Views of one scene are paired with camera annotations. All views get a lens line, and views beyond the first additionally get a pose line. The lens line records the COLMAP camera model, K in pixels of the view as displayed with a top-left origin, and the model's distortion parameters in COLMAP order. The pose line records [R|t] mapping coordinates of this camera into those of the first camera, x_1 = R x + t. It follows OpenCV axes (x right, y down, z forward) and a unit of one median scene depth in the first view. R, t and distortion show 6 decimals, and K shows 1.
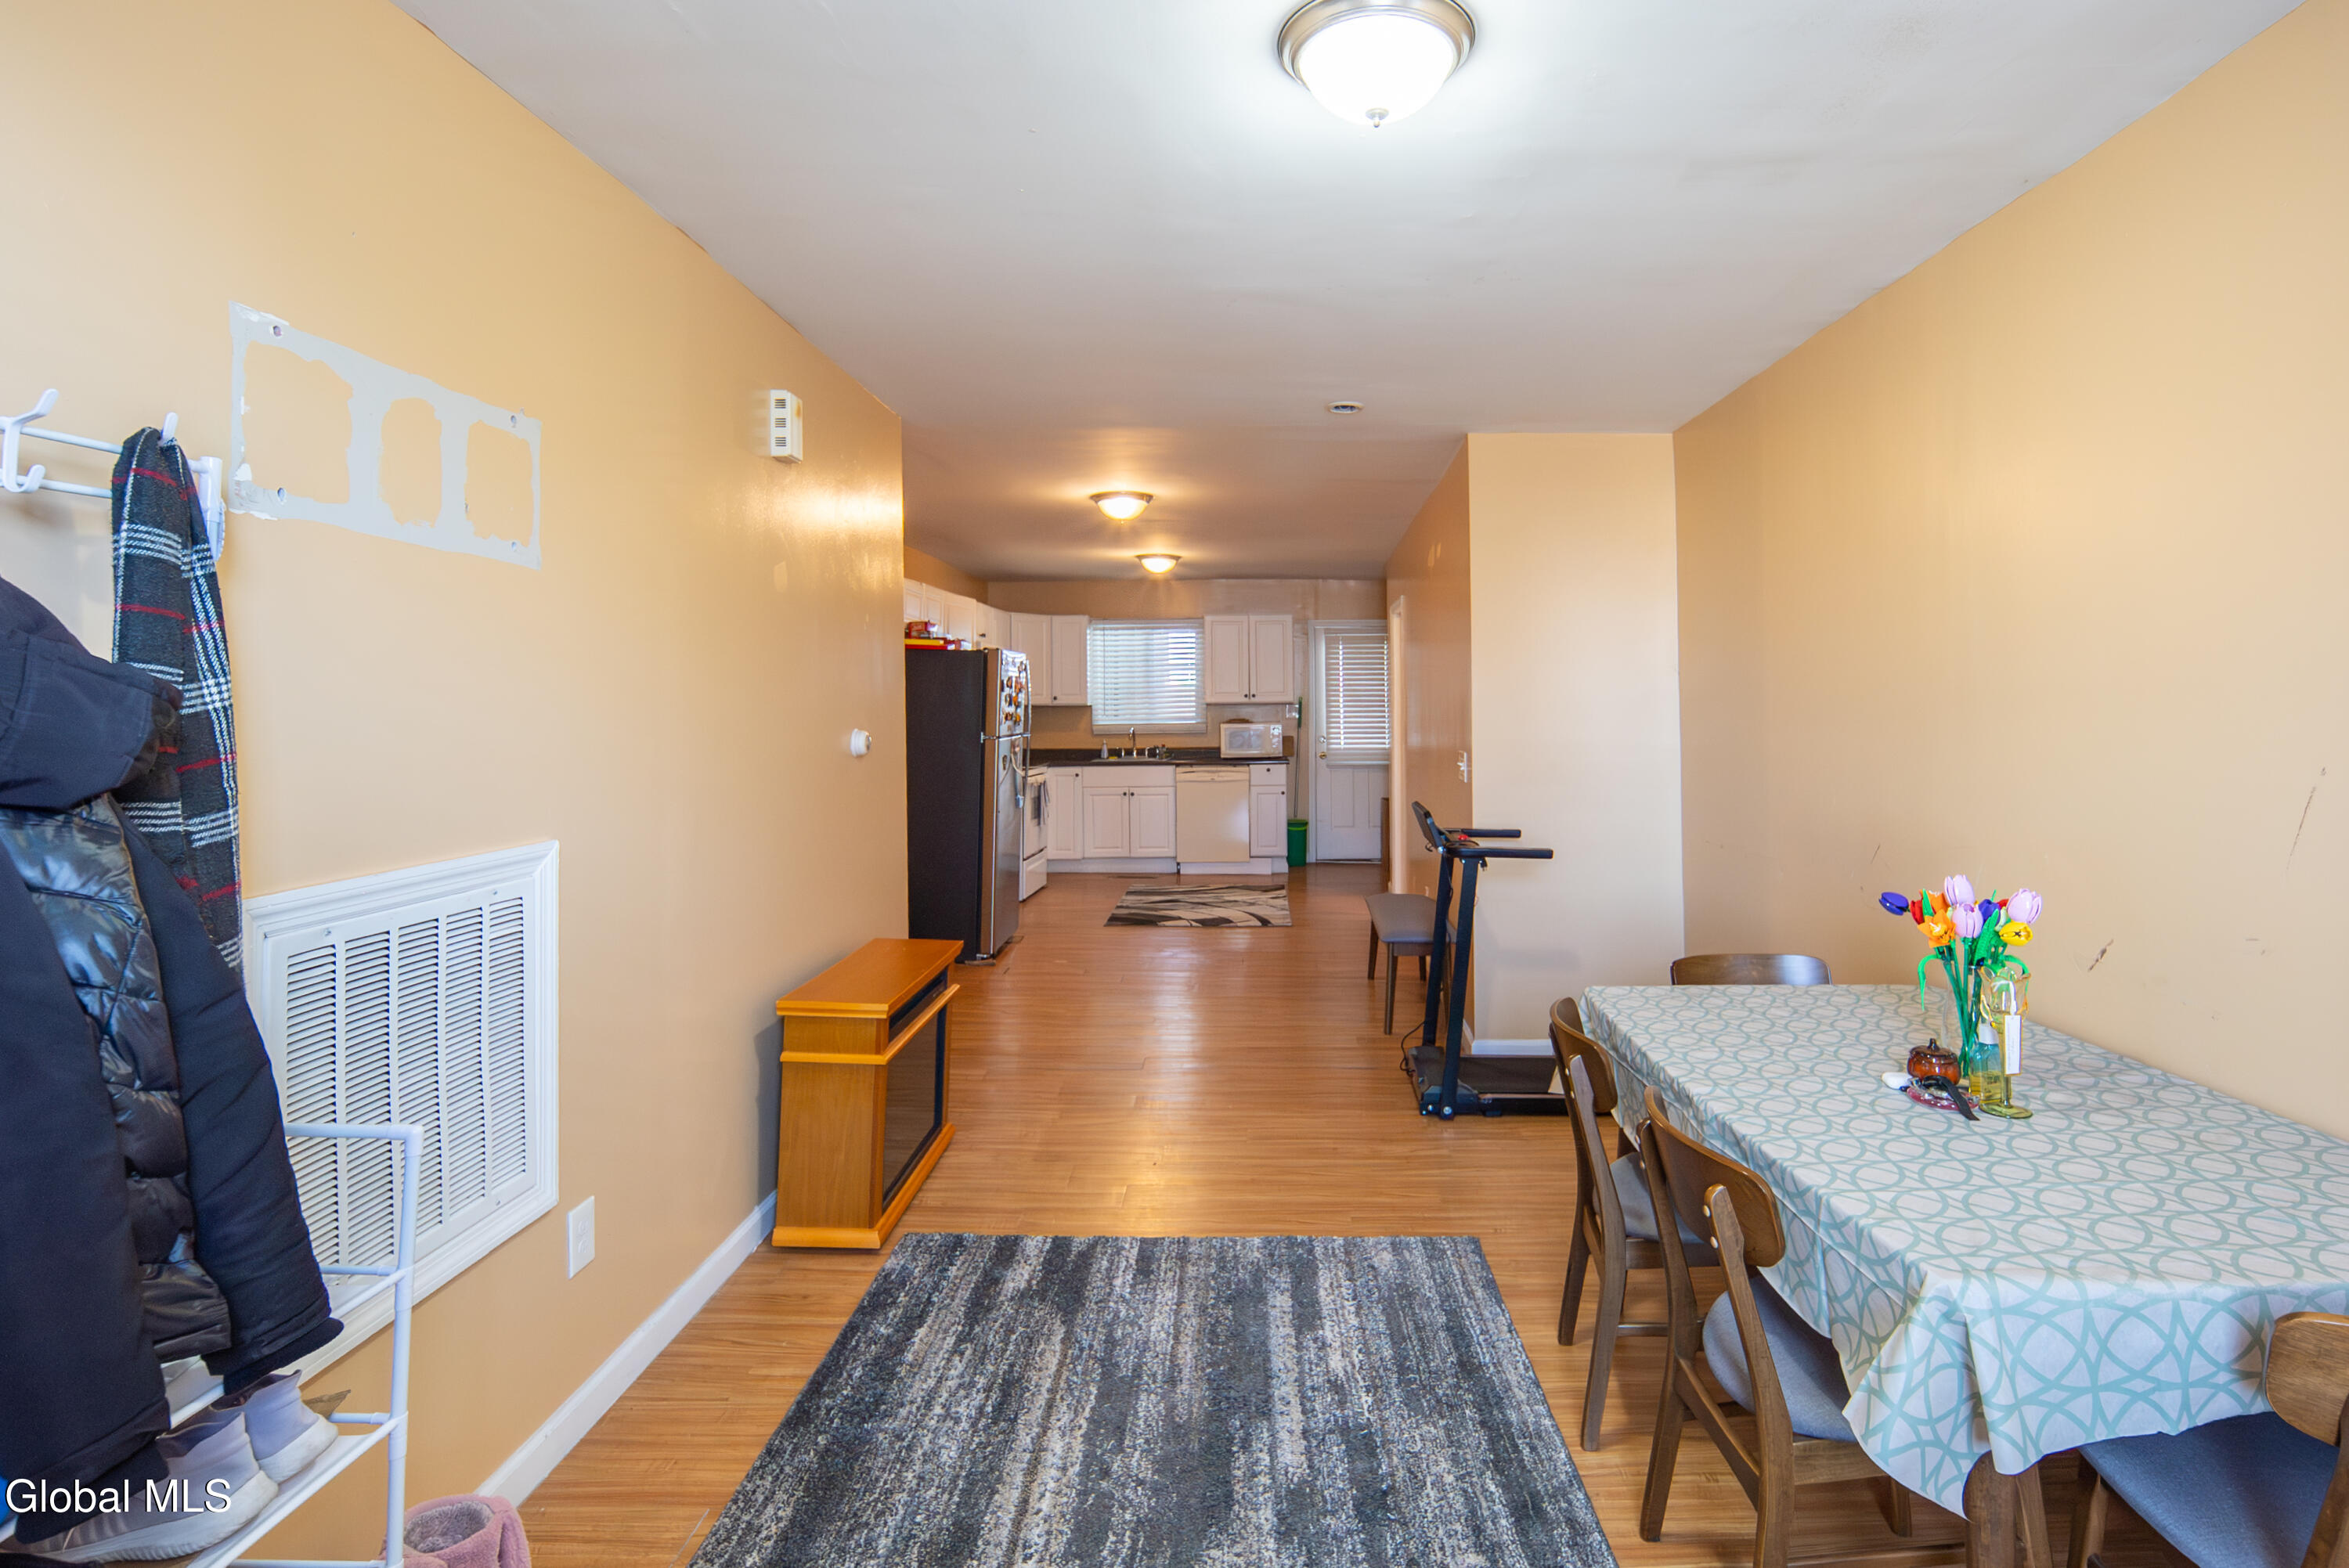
lens RADIAL K [[1167.3, 0, 1274.7], [0, 1167.3, 690.8], [0, 0, 1]] dist [-0.000484, -0.000869]
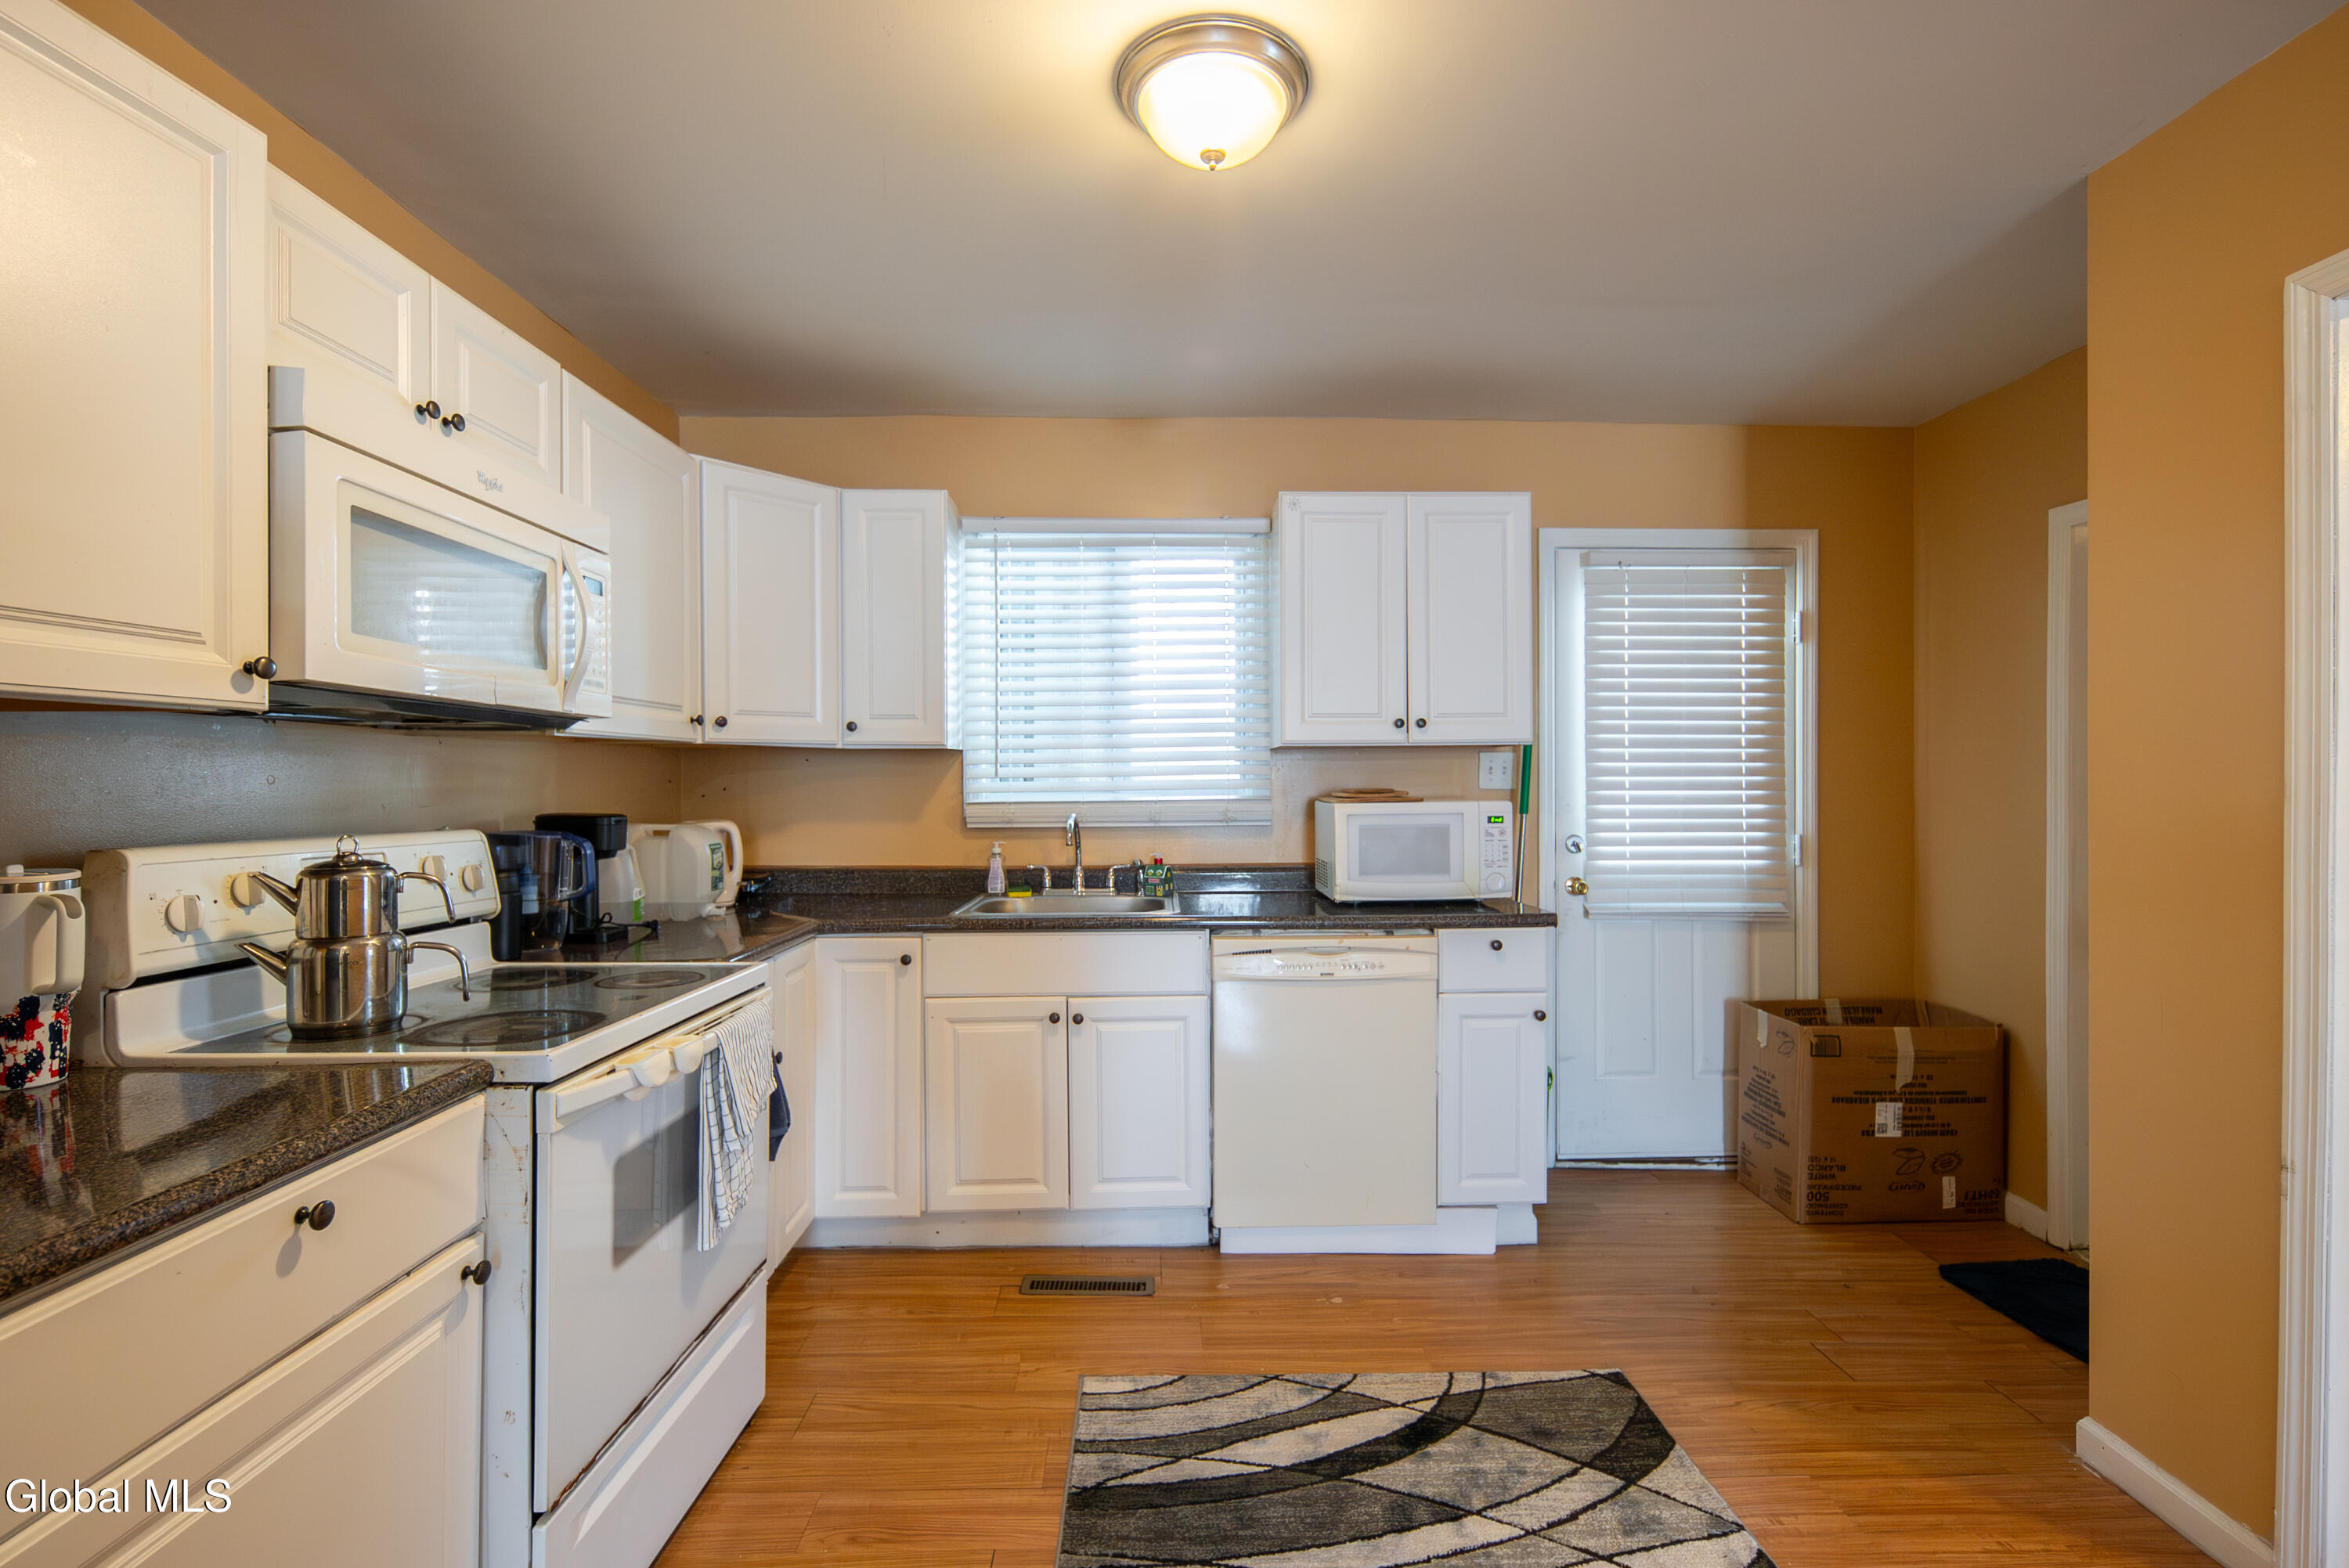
lens RADIAL K [[1035.2, 0, 1178.6], [0, 1035.2, 786.7], [0, 0, 1]] dist [-0.000718, -0.000687]
pose [[0.999952, 0.004929, 0.008509, -0.364510], [-0.005079, 0.999831, 0.017683, 0.071233], [-0.008421, -0.017725, 0.999807, 2.689458]]
